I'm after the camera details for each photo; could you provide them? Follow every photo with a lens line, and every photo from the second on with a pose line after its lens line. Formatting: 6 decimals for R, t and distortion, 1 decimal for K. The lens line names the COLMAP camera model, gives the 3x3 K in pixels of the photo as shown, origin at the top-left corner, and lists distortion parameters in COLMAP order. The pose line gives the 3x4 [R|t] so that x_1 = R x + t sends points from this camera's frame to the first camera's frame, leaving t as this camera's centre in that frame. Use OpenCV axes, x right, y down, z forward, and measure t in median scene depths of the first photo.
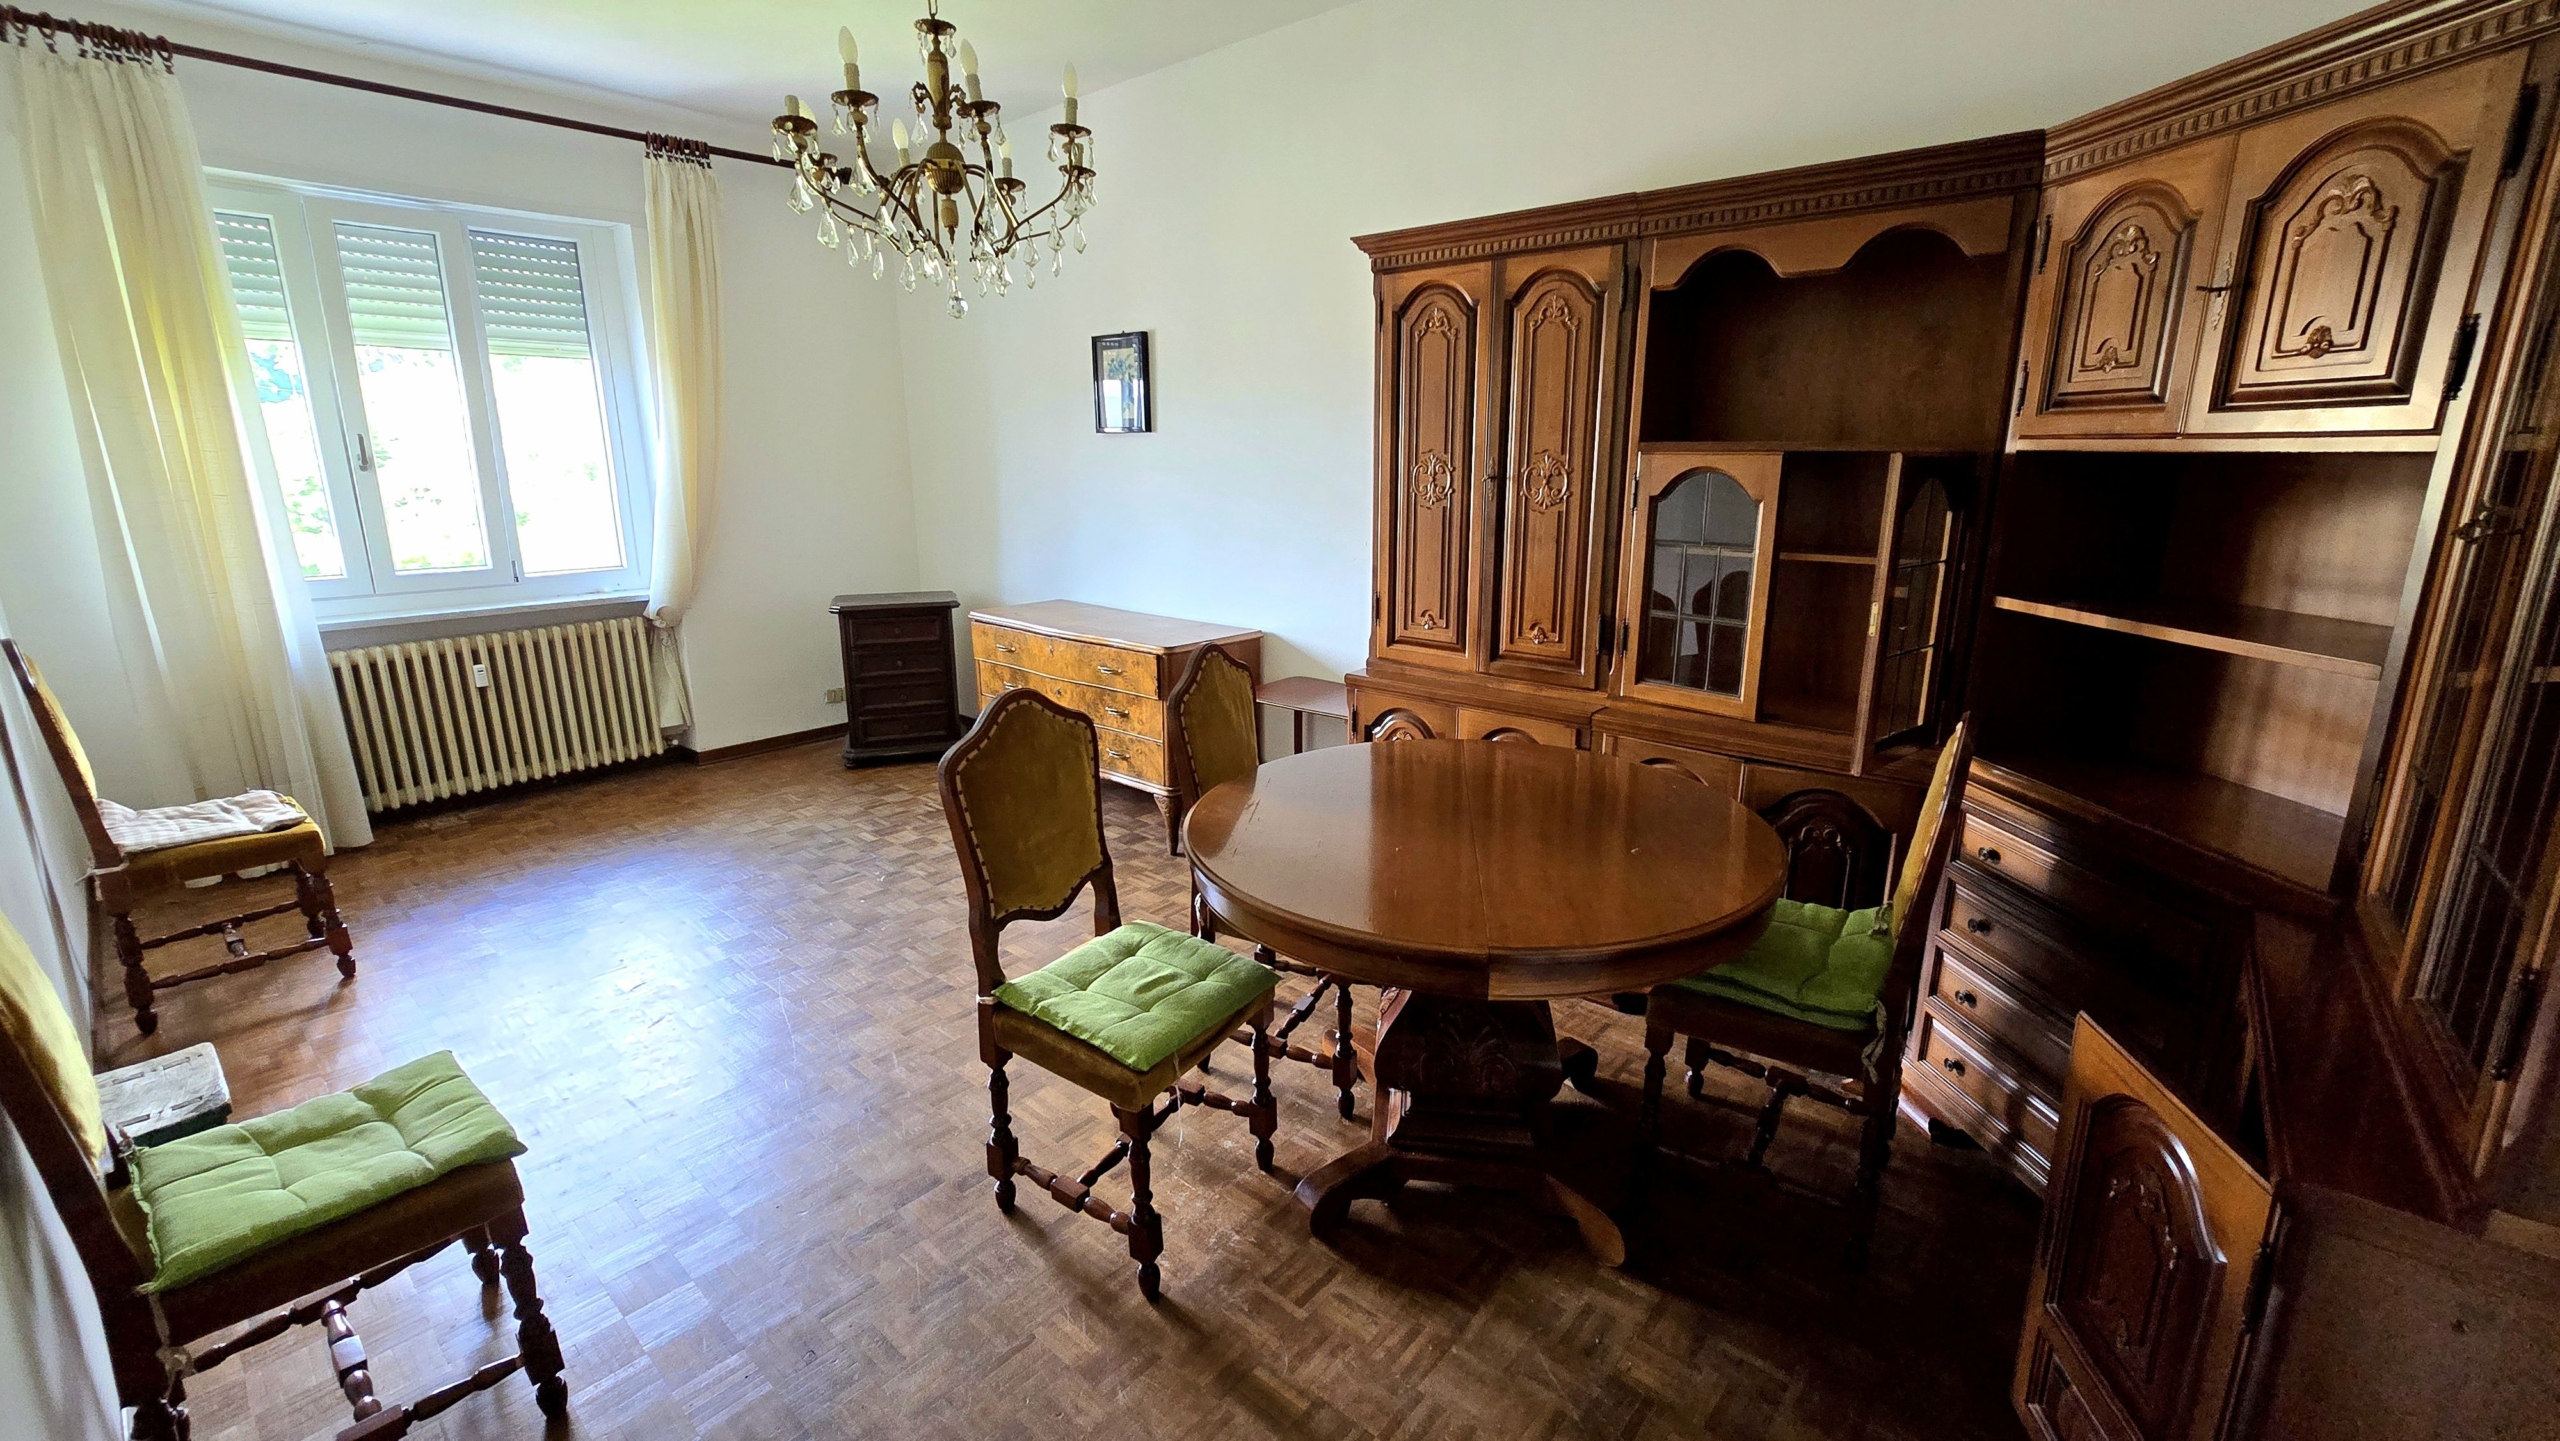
lens RADIAL K [[1044.8, 0, 1279.3], [0, 1044.8, 699.8], [0, 0, 1]] dist [-0.002667, 0.001562]
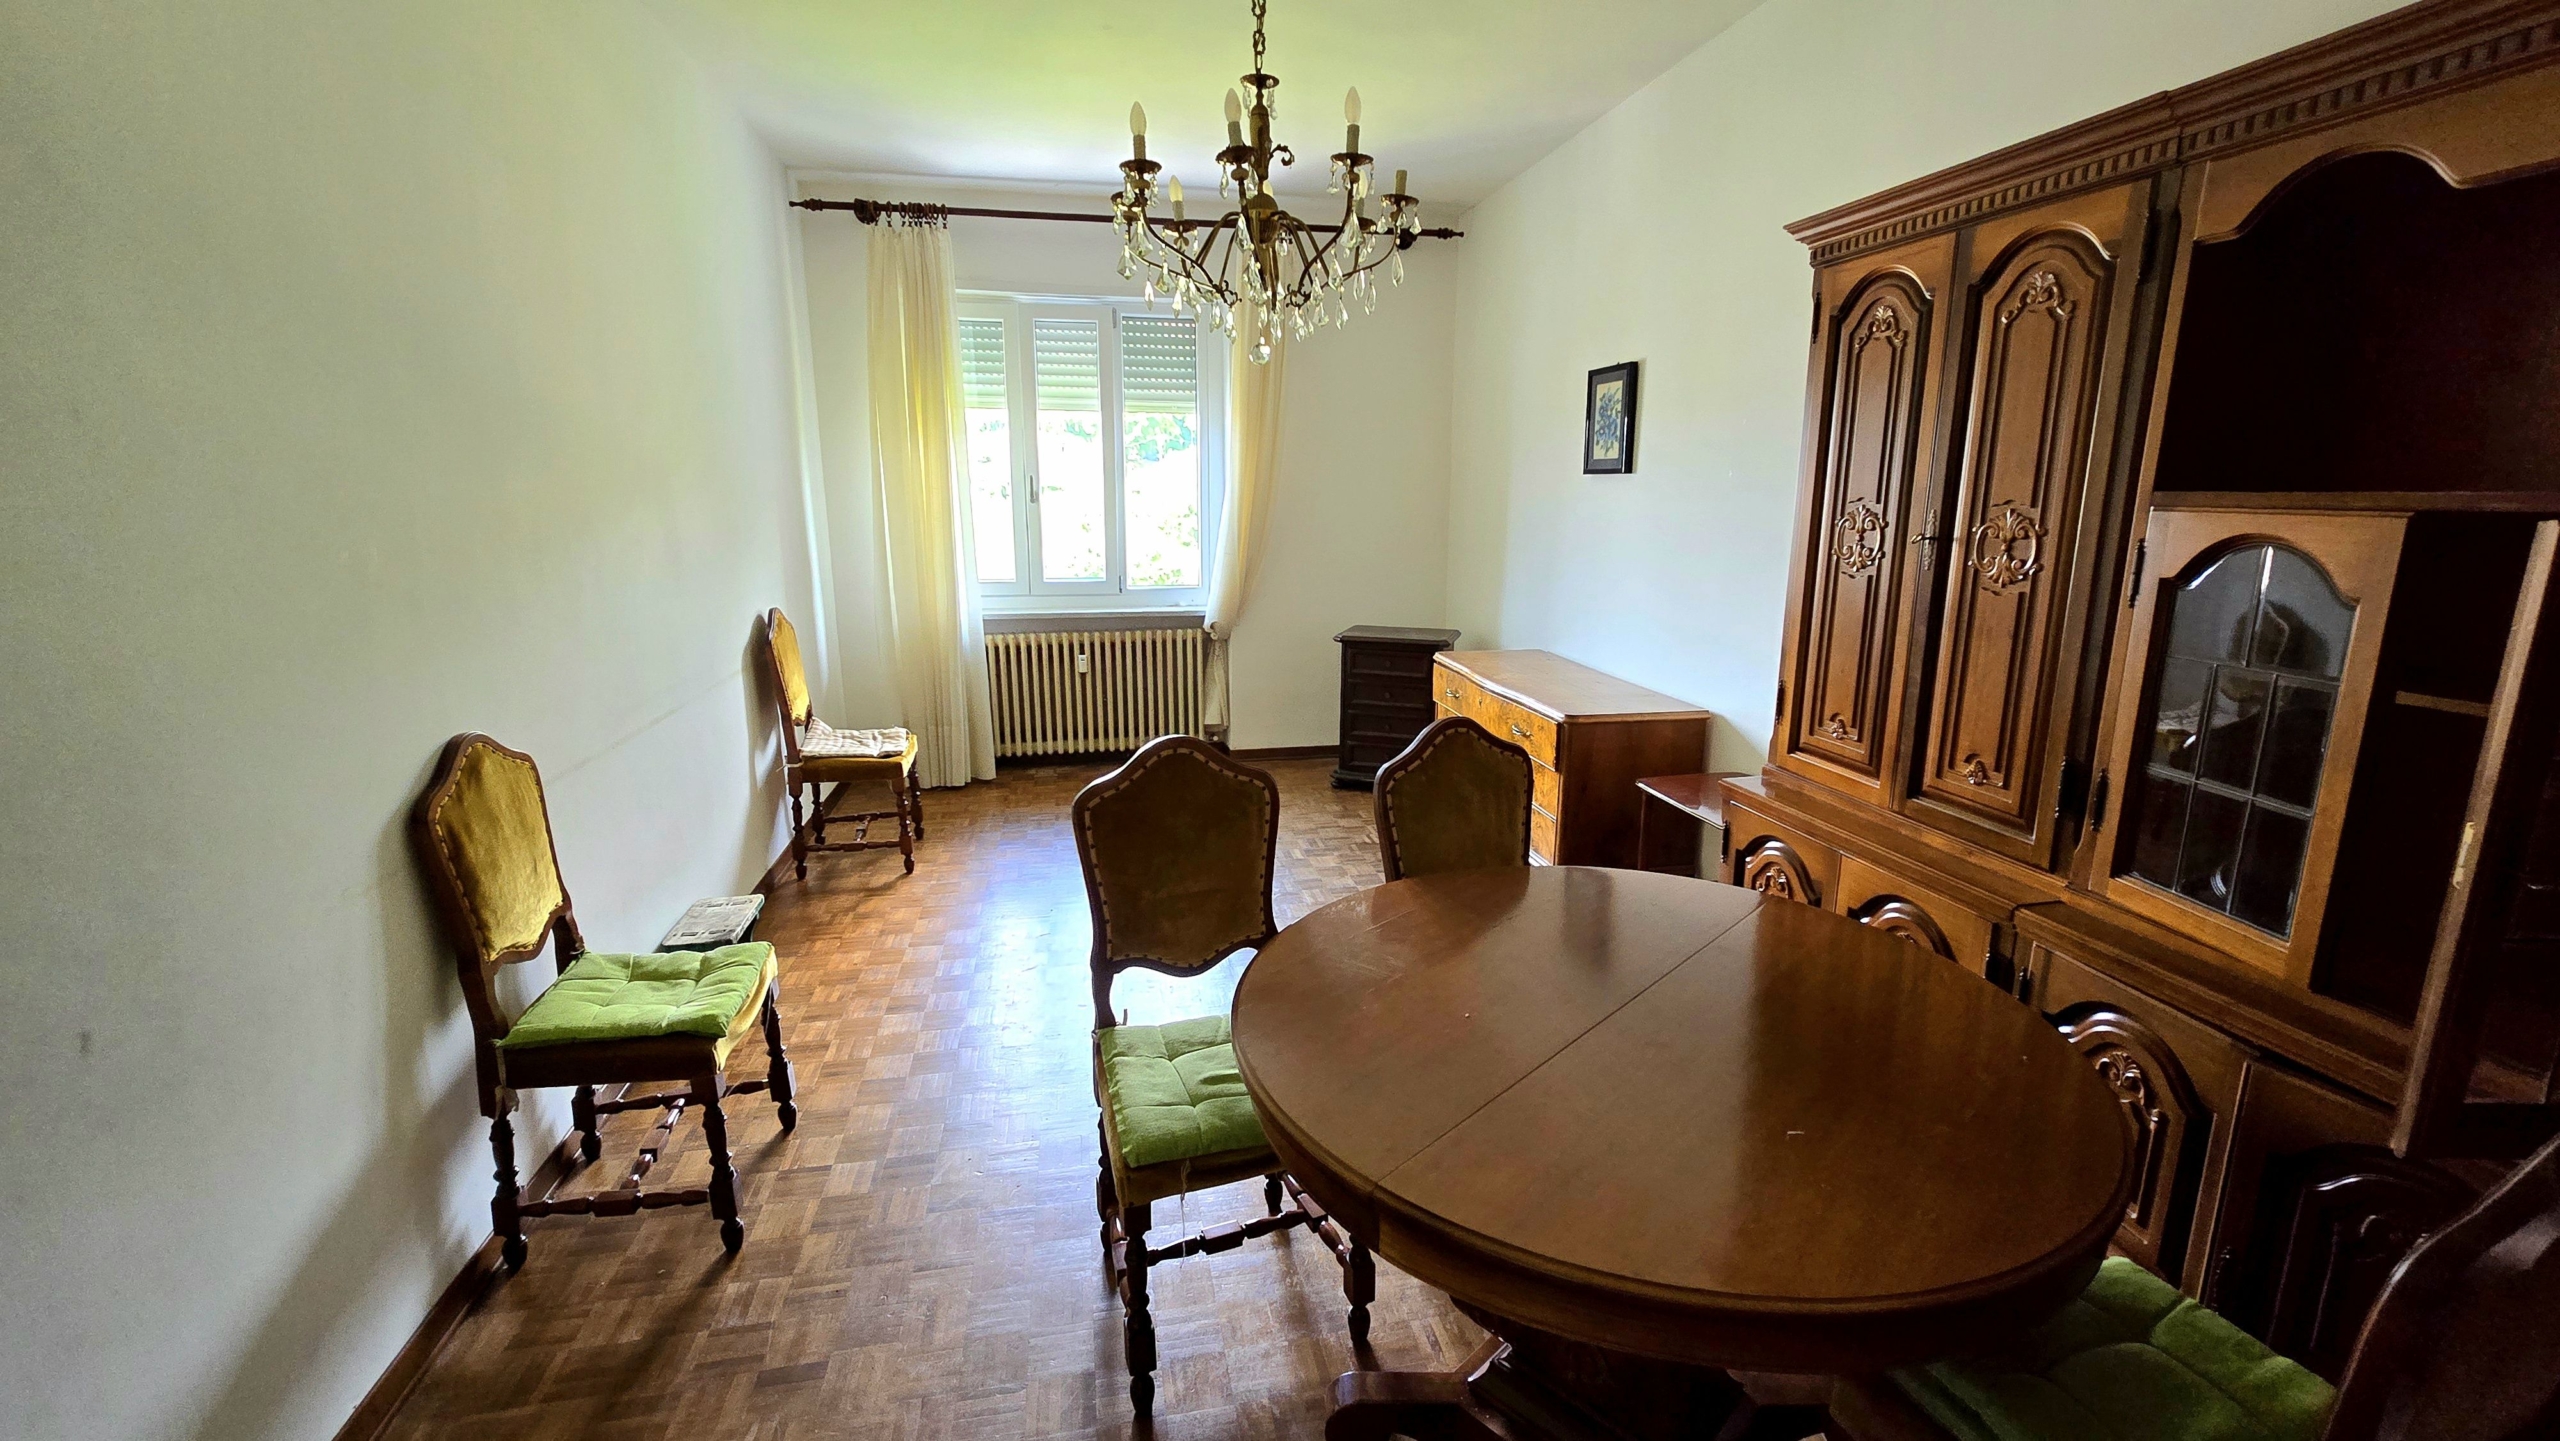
lens RADIAL K [[1044.8, 0, 1277.7], [0, 1044.8, 702.0], [0, 0, 1]] dist [-0.002667, 0.001562]
pose [[0.792393, 0.128521, -0.596318, 0.276285], [-0.147432, 0.988922, 0.017227, -0.049902], [0.591926, 0.074266, 0.802563, 0.178954]]
